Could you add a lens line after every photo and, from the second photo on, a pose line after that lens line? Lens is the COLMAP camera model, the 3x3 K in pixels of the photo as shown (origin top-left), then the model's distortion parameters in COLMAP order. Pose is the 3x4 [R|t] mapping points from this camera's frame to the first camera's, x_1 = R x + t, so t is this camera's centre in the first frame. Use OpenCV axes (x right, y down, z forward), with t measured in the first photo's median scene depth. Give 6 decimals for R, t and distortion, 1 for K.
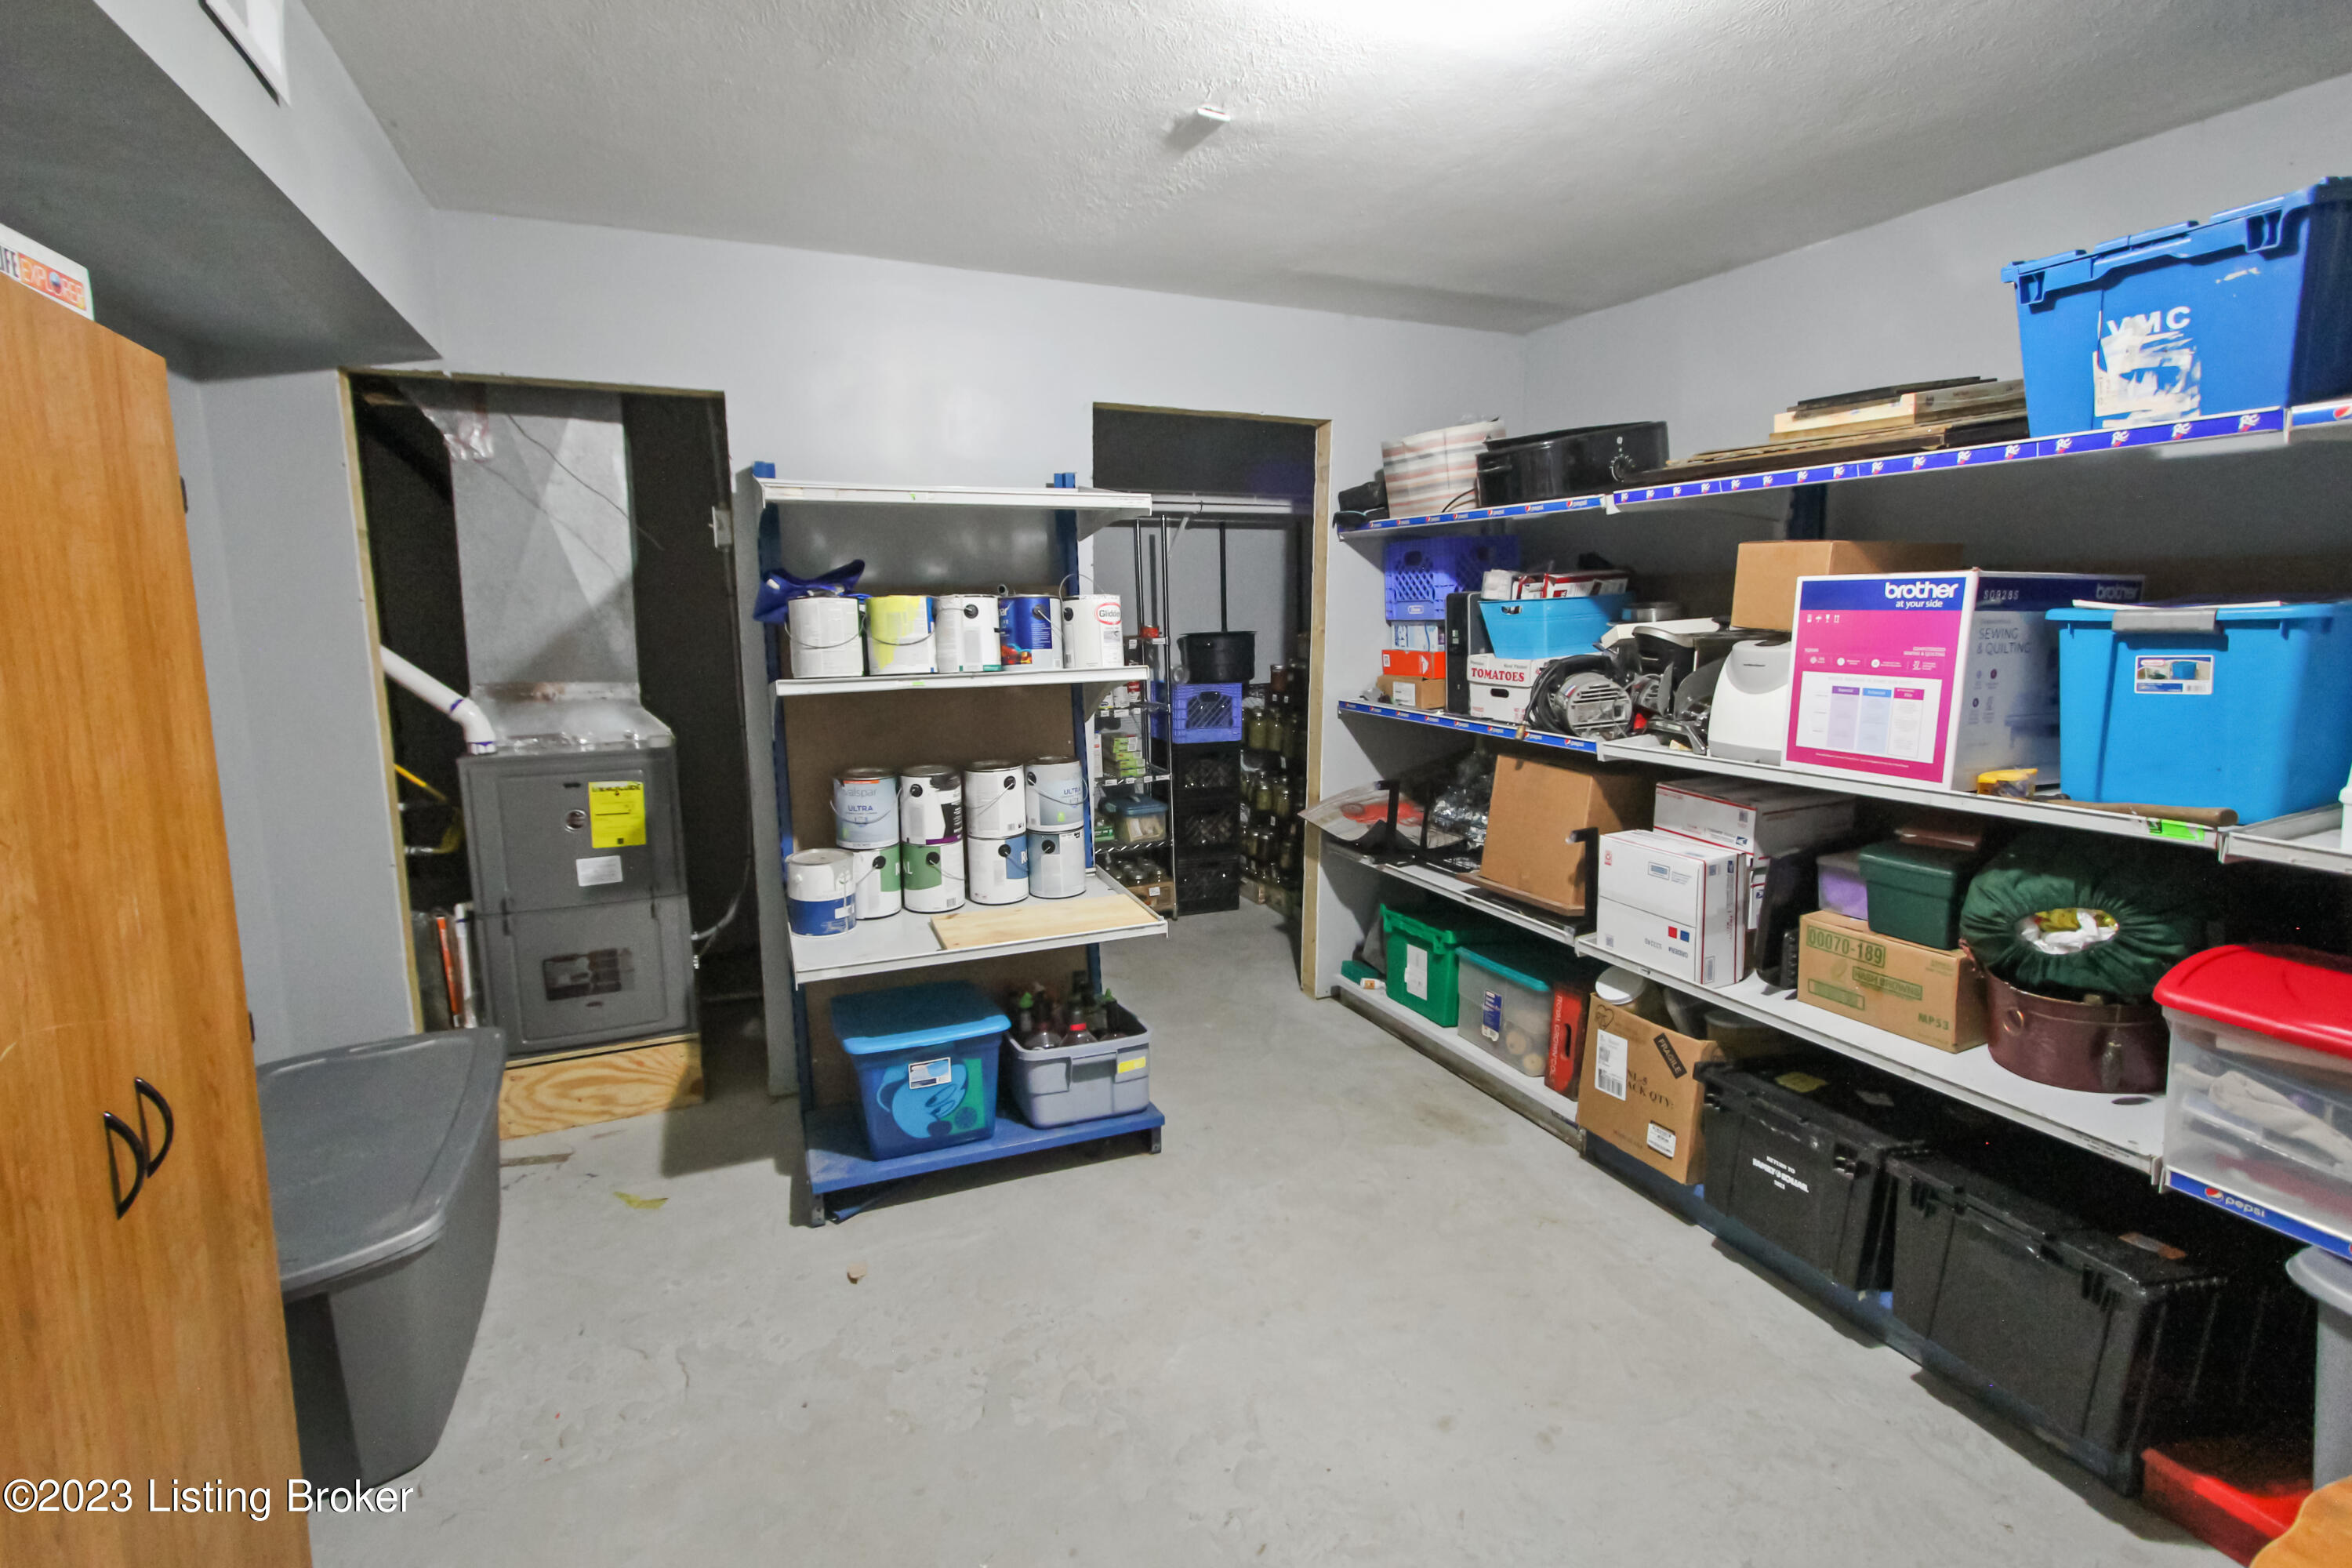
lens RADIAL K [[1085.3, 0, 1176.0], [0, 1085.3, 784.0], [0, 0, 1]] dist [0.001794, 0.005561]
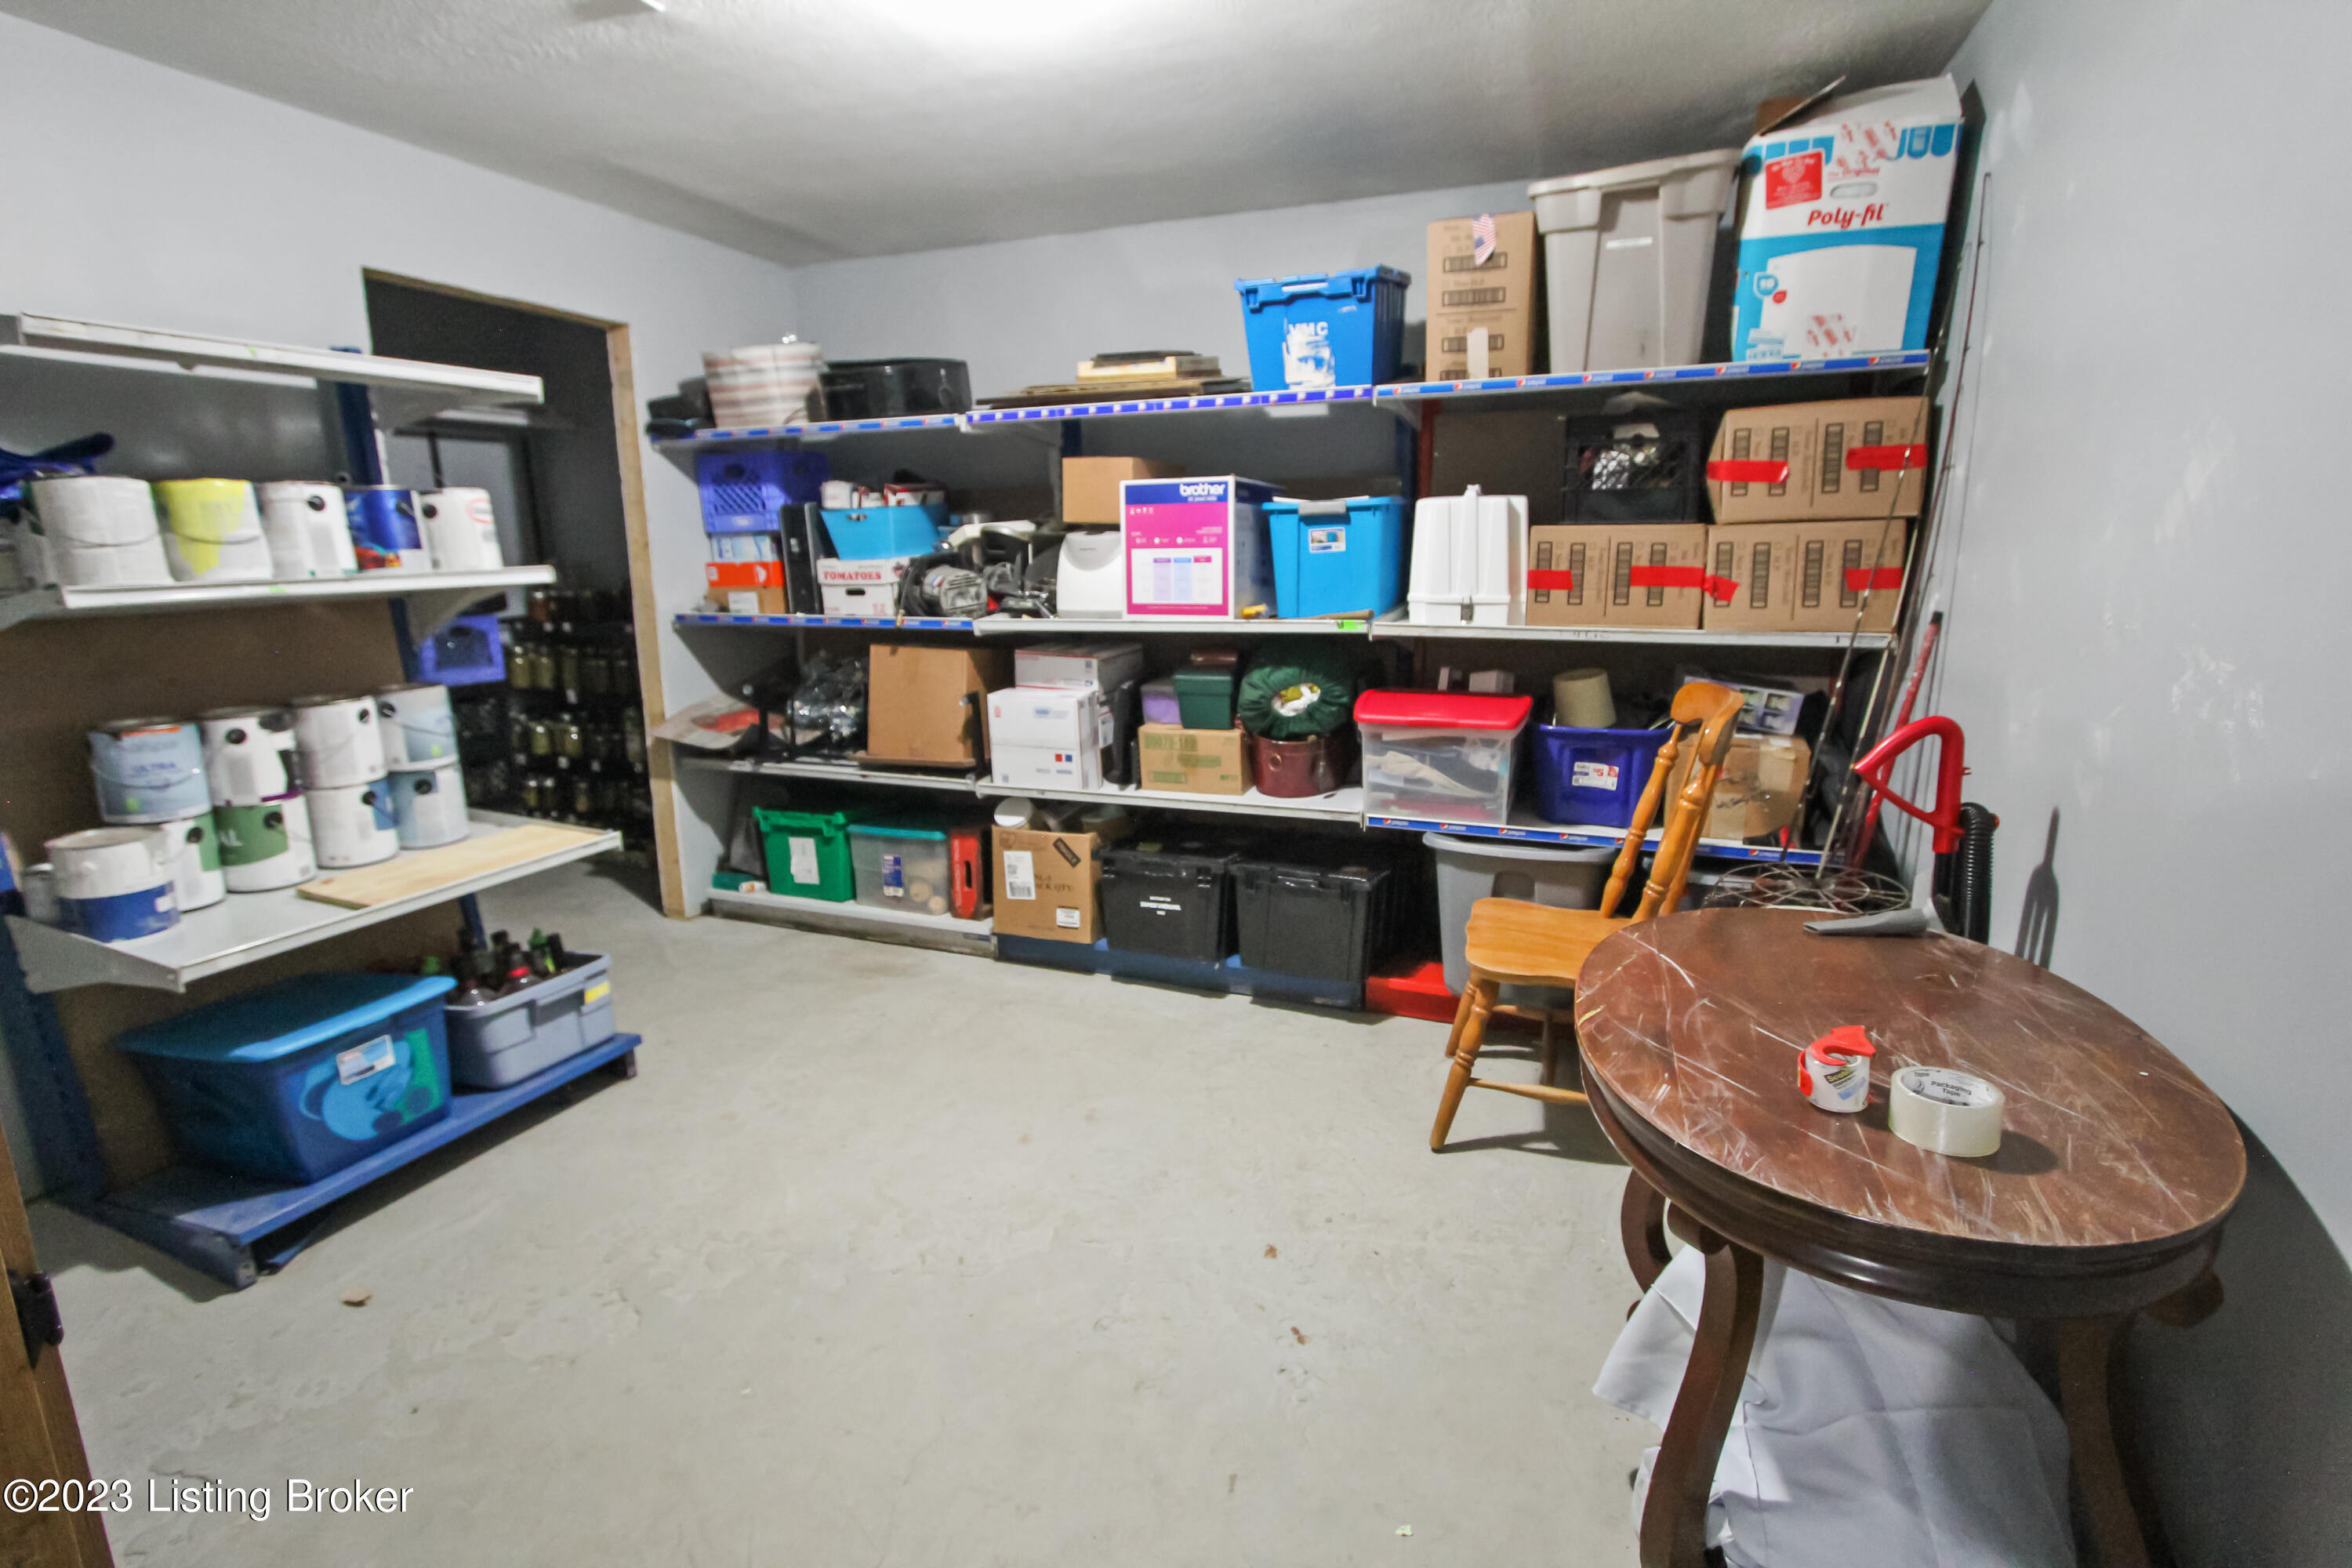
lens RADIAL K [[1087.5, 0, 1176.0], [0, 1087.5, 784.0], [0, 0, 1]] dist [-0.016827, -0.000287]
pose [[0.704277, -0.156070, 0.692558, -0.320411], [0.127358, 0.987485, 0.093019, 0.057439], [-0.698408, 0.022692, 0.715340, -0.033199]]
